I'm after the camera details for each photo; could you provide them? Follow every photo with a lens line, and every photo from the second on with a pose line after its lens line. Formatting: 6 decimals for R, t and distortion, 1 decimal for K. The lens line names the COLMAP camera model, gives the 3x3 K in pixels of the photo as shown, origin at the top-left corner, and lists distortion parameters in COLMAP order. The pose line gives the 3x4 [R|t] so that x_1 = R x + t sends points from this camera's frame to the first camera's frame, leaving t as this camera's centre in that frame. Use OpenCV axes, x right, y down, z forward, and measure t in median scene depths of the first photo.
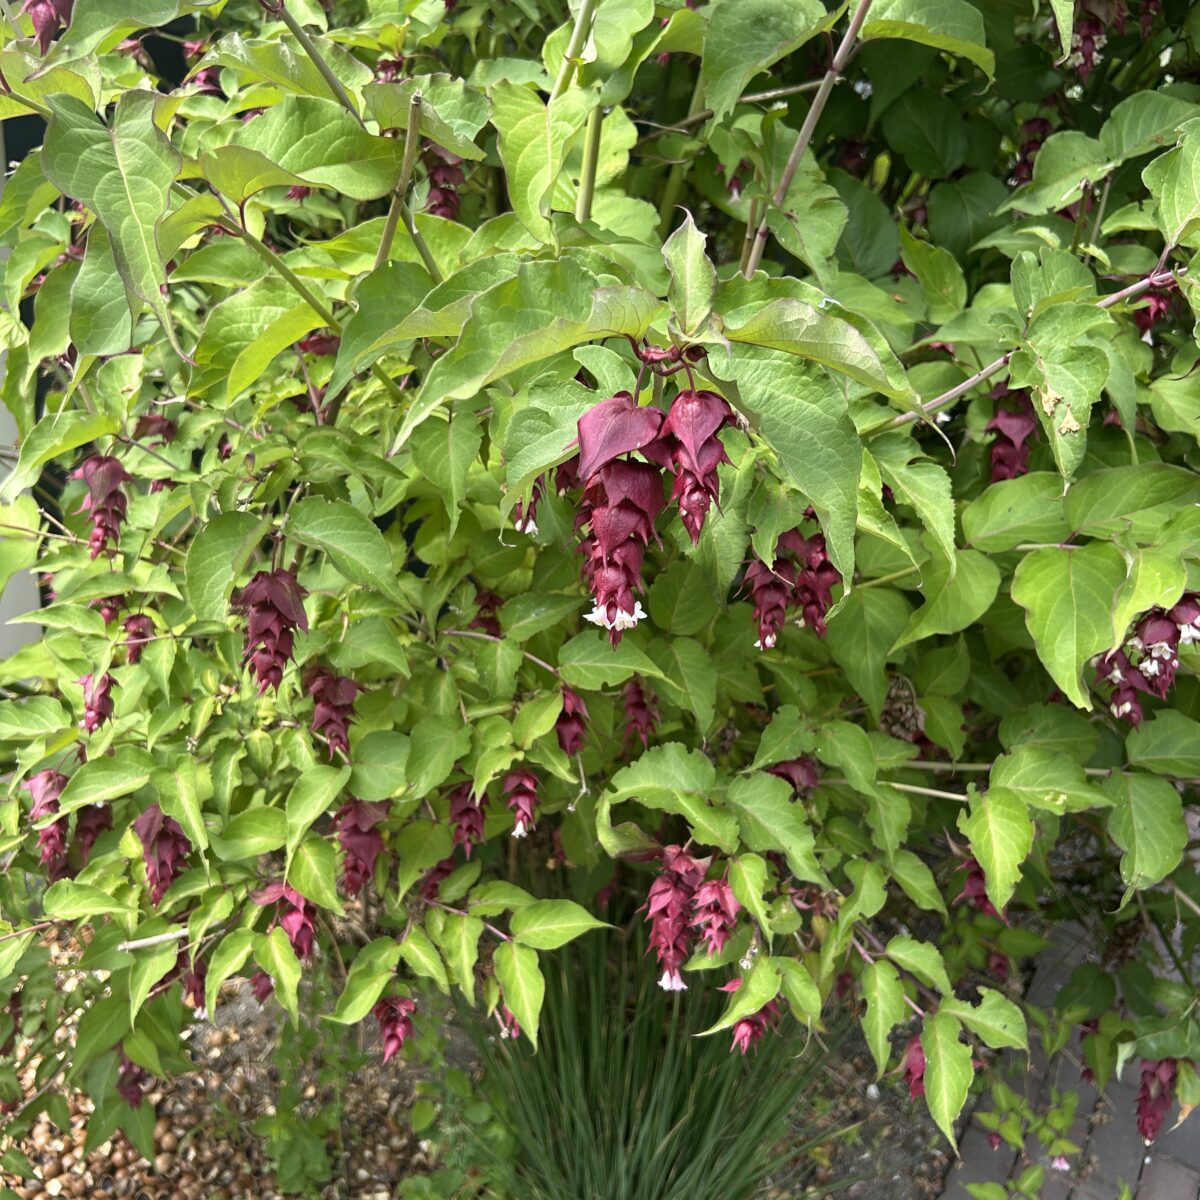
lens RADIAL K [[1266.3, 0, 625.4], [0, 1266.3, 600.4], [0, 0, 1]] dist [-0.000364, 0.032828]
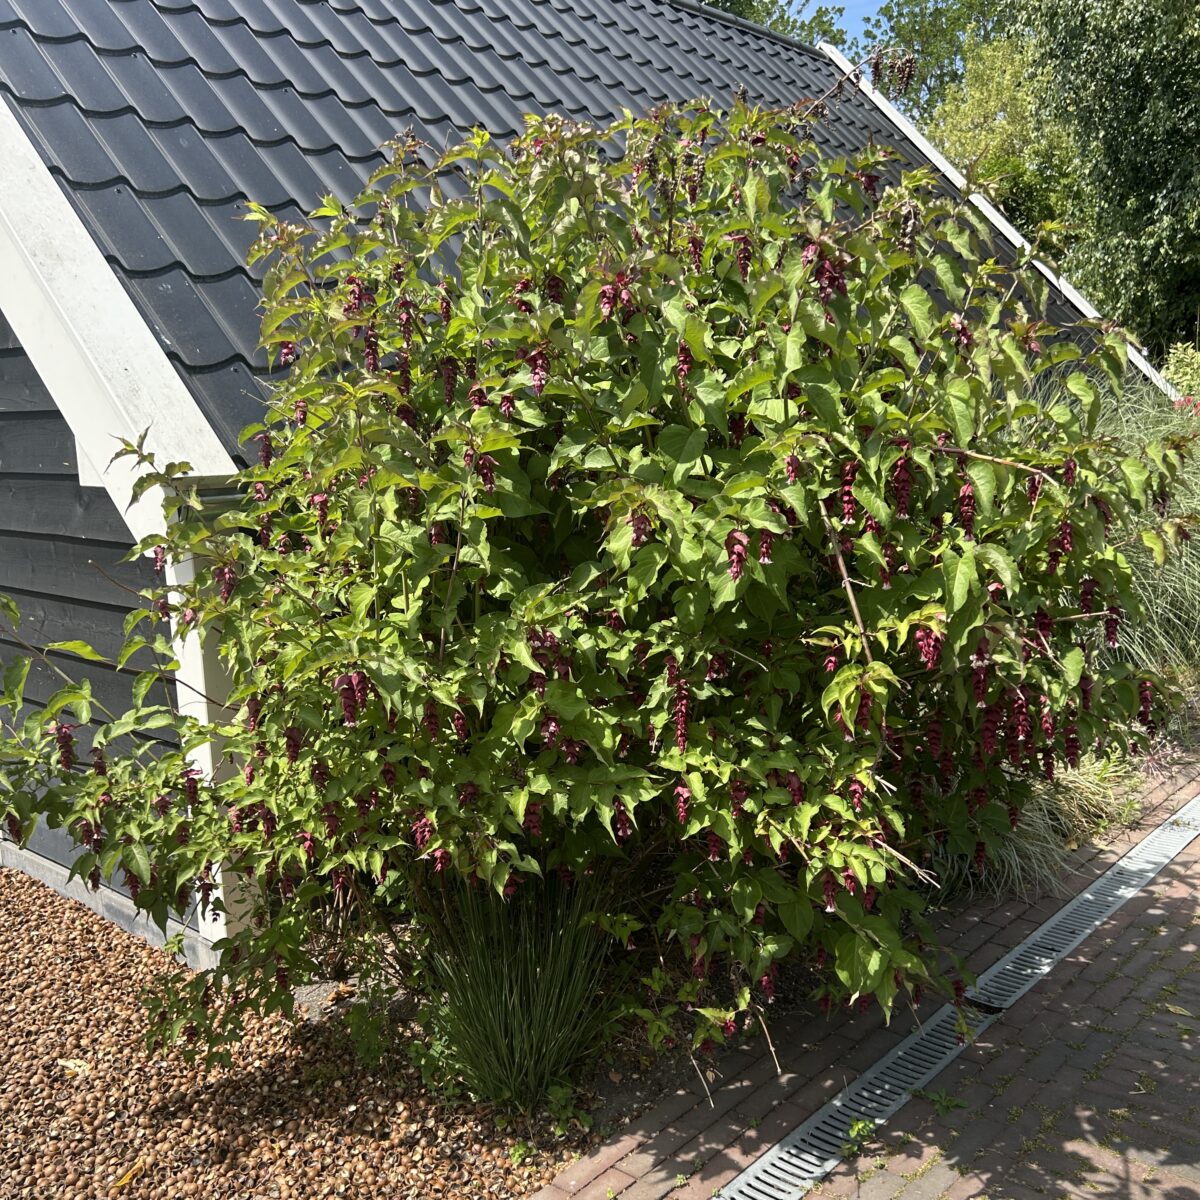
lens RADIAL K [[1230.3, 0, 600.0], [0, 1230.3, 600.0], [0, 0, 1]] dist [-0.011967, -0.009558]
pose [[0.978207, -0.081683, -0.190892, 1.073066], [0.042708, 0.978863, -0.200006, 0.304734], [0.203194, 0.187494, 0.961019, -1.875805]]
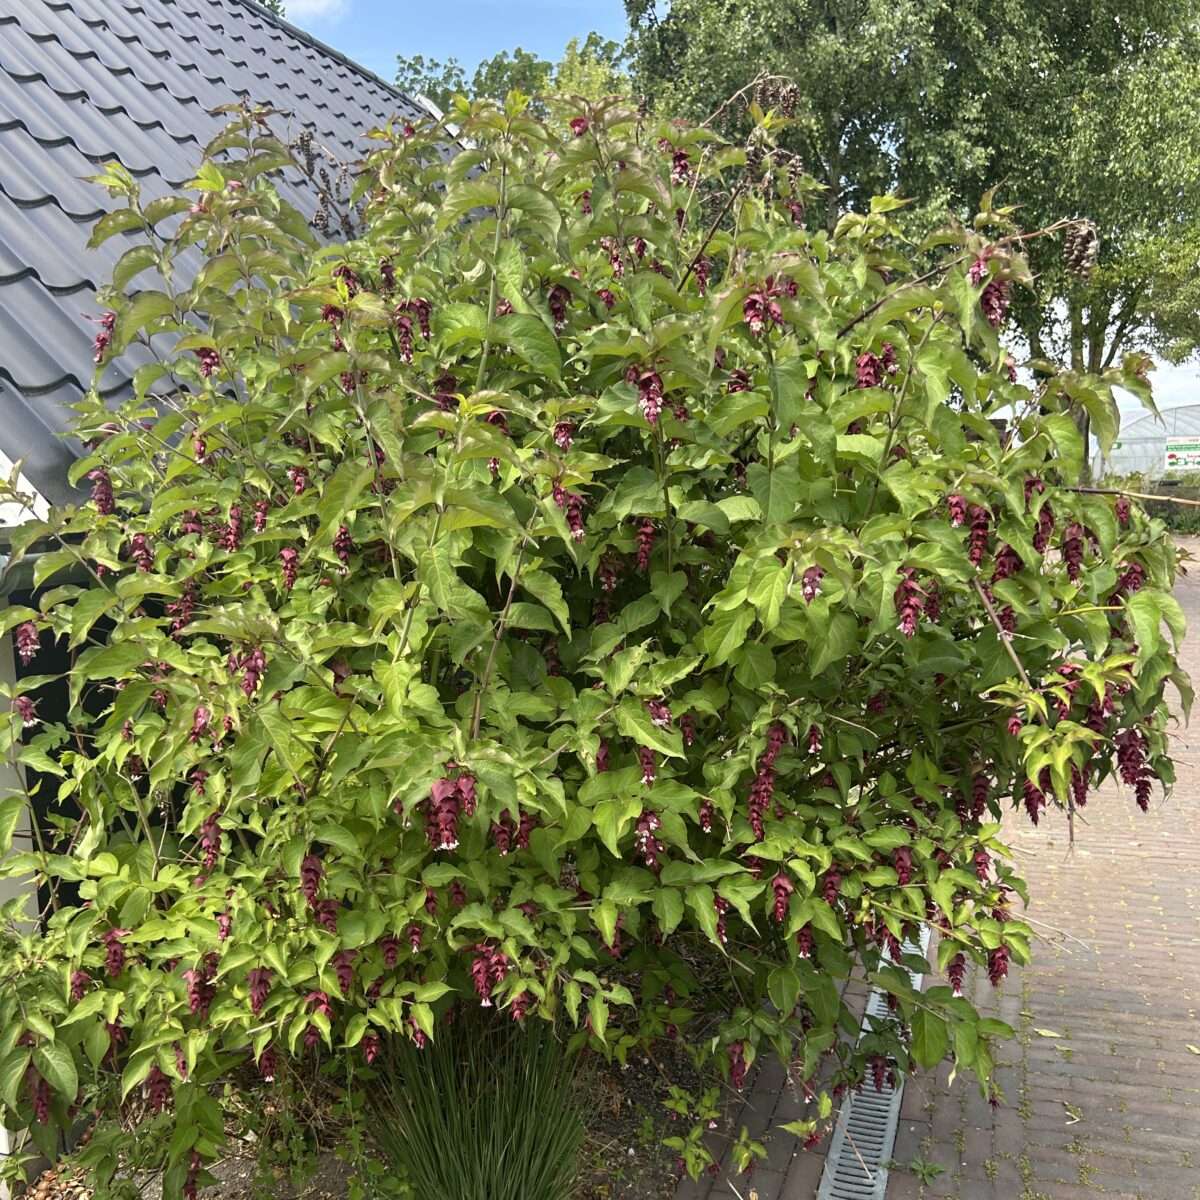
lens RADIAL K [[1266.3, 0, 625.4], [0, 1266.3, 600.4], [0, 0, 1]] dist [-0.000364, 0.032828]
pose [[0.974837, -0.117794, 0.189256, -0.070833], [0.155719, 0.967340, -0.200012, 0.081189], [-0.159515, 0.224450, 0.961341, -1.527210]]
